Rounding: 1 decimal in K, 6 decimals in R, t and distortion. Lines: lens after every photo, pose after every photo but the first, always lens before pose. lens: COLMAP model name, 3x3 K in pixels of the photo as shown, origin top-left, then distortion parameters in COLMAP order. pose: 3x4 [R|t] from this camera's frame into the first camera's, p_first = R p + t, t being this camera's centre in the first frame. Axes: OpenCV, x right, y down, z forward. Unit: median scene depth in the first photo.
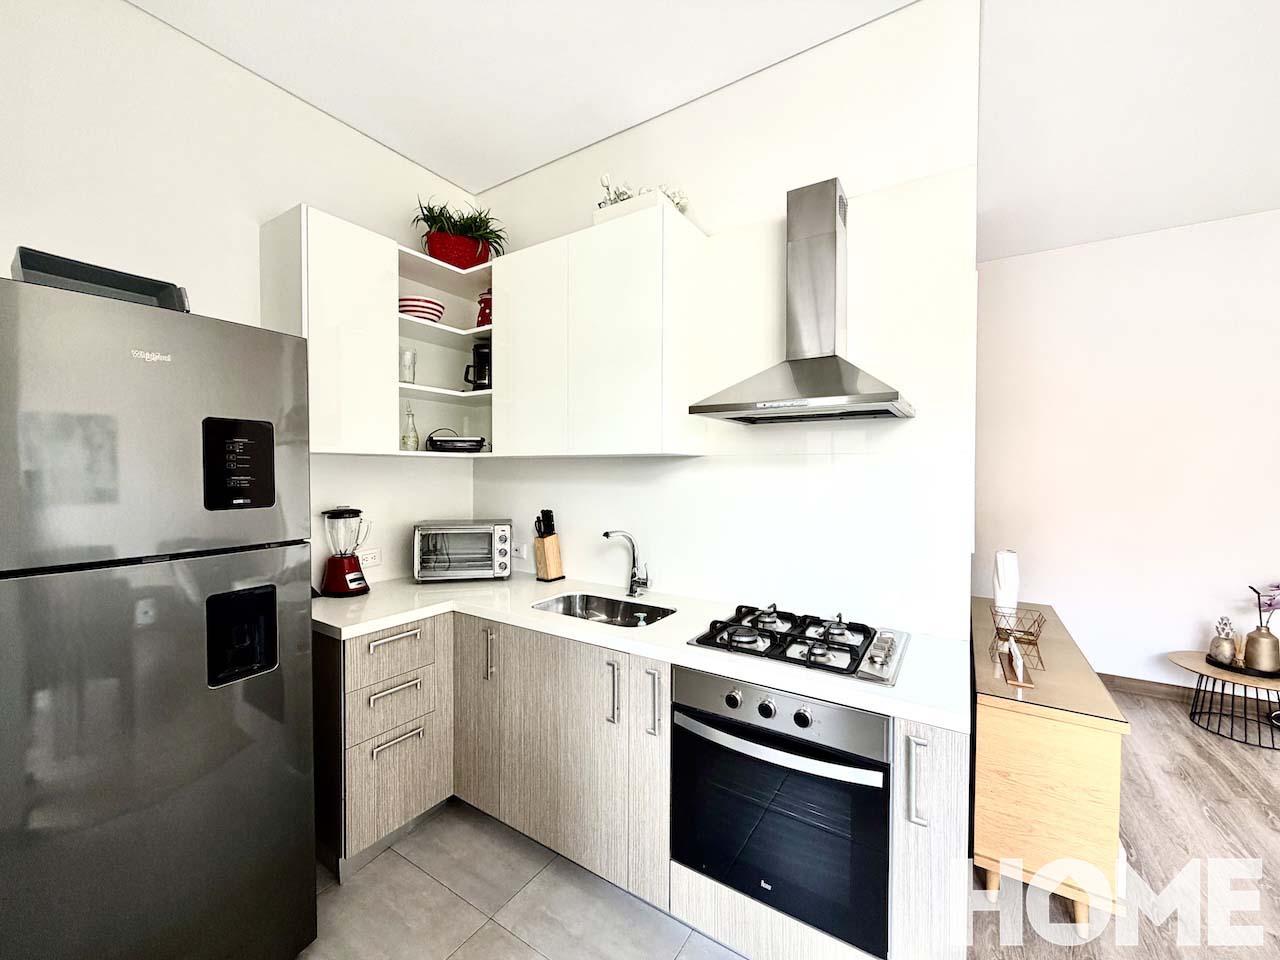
lens RADIAL K [[503.8, 0, 632.4], [0, 503.8, 480.4], [0, 0, 1]] dist [-0.007869, -0.000250]
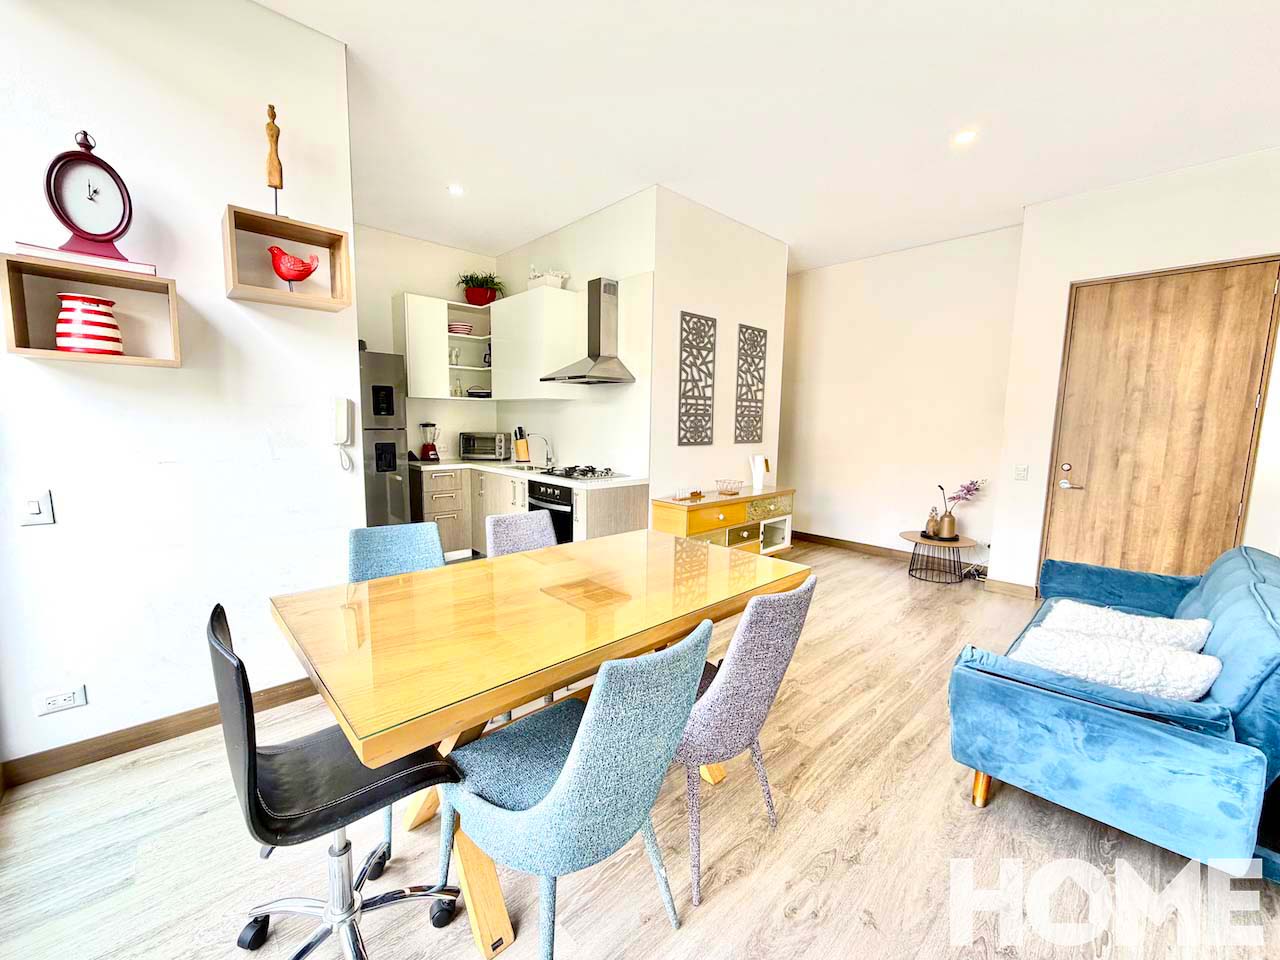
lens RADIAL K [[503.8, 0, 636.2], [0, 503.8, 477.4], [0, 0, 1]] dist [-0.007869, -0.000250]
pose [[0.971763, 0.039794, -0.232580, 0.771015], [-0.017582, 0.995148, 0.096806, 0.057678], [0.235304, -0.089984, 0.967747, -0.877211]]
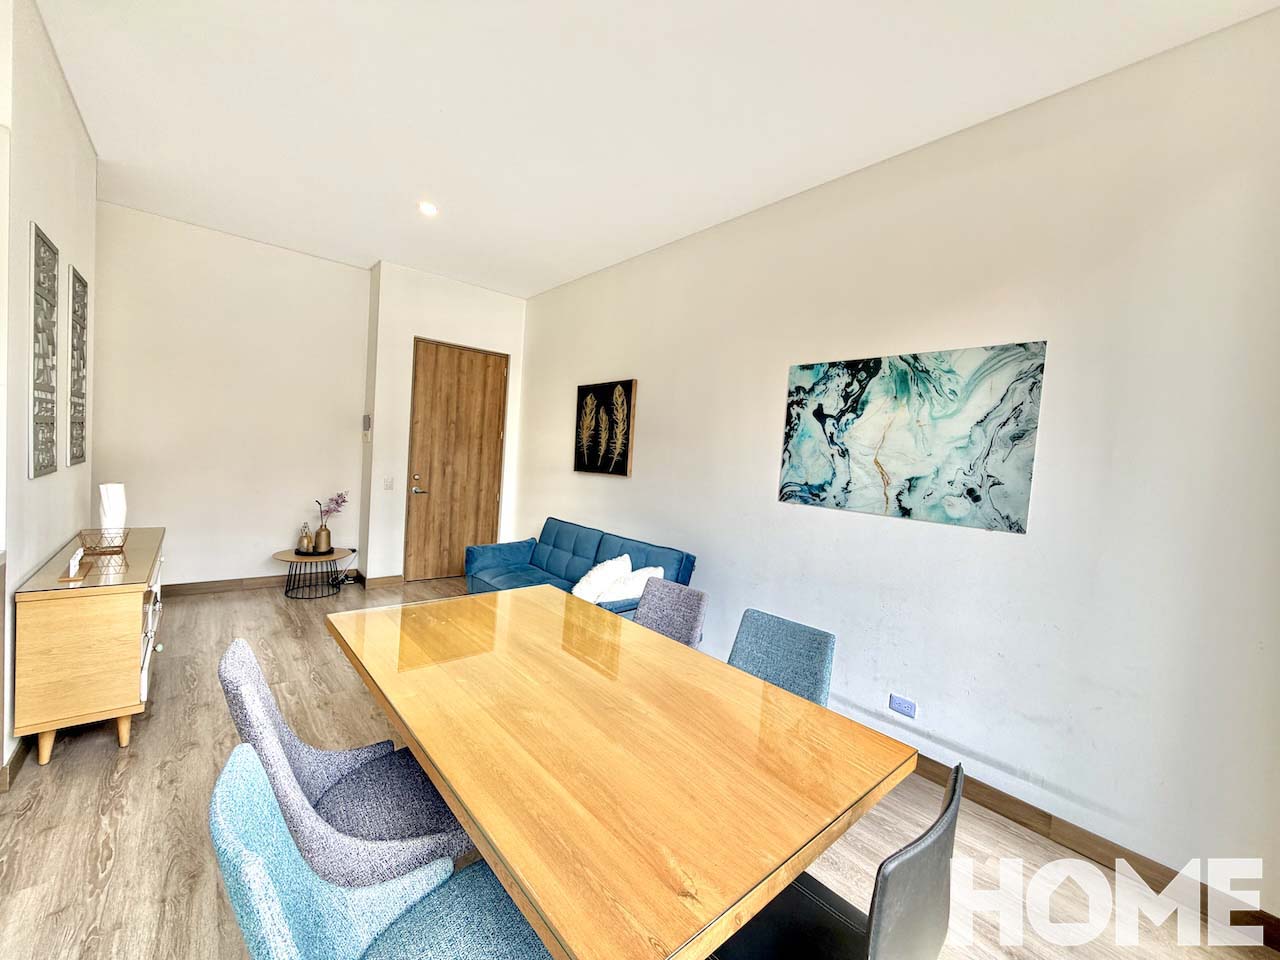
lens RADIAL K [[503.8, 0, 637.5], [0, 503.8, 476.8], [0, 0, 1]] dist [-0.007869, -0.000250]
pose [[0.263932, -0.025914, 0.964193, -0.027823], [-0.054325, 0.997653, 0.041684, 0.017733], [-0.963010, -0.063381, 0.261904, -0.451992]]
